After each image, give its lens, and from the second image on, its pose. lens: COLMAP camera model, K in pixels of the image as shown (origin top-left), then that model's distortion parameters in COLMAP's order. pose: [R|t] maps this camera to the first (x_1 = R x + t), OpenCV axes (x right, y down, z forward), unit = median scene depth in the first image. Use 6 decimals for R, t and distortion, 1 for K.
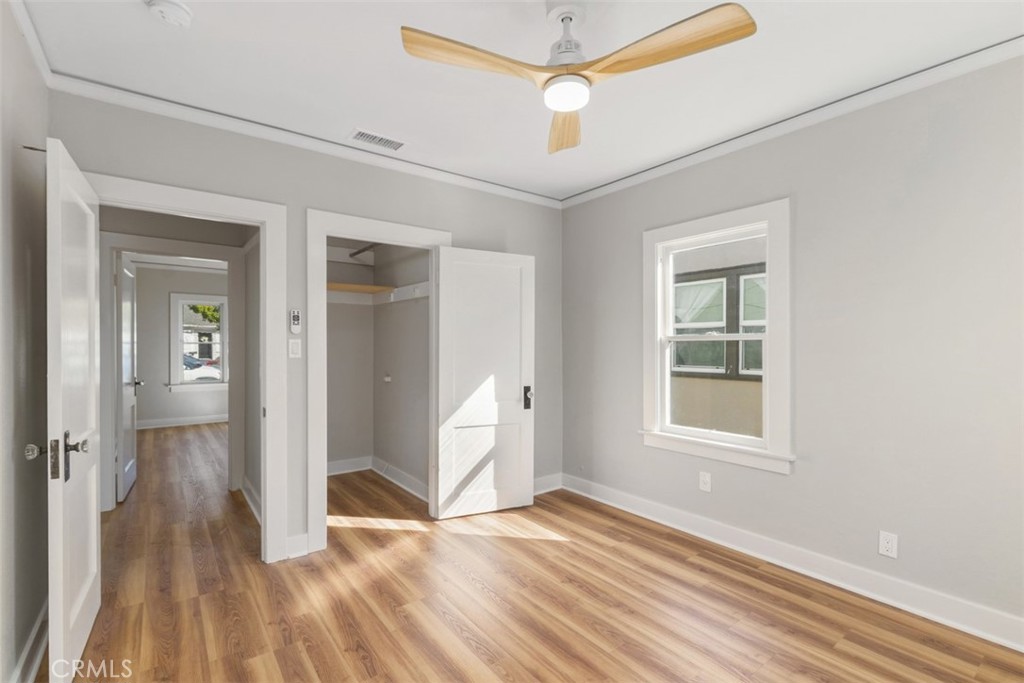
lens RADIAL K [[465.4, 0, 505.3], [0, 465.4, 346.6], [0, 0, 1]] dist [0.007418, -0.000576]
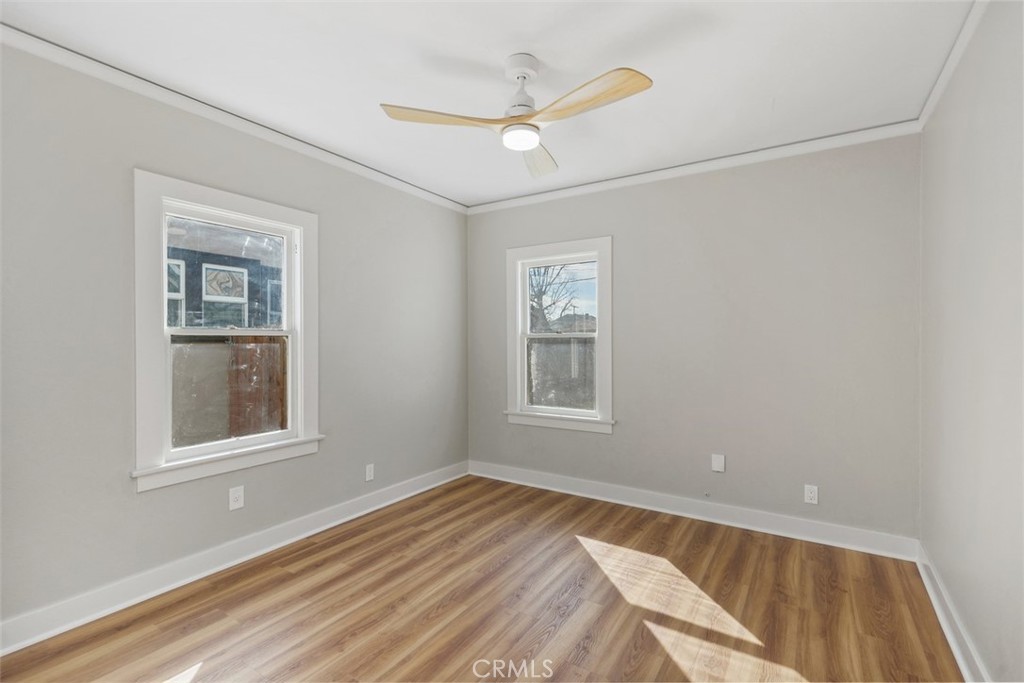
lens RADIAL K [[465.4, 0, 511.3], [0, 465.4, 339.3], [0, 0, 1]] dist [0.007418, -0.000576]
pose [[-0.354682, 0.007027, 0.934961, -0.628091], [0.001780, 0.999975, -0.006840, 0.000332], [-0.934985, -0.000762, -0.354686, 0.913612]]
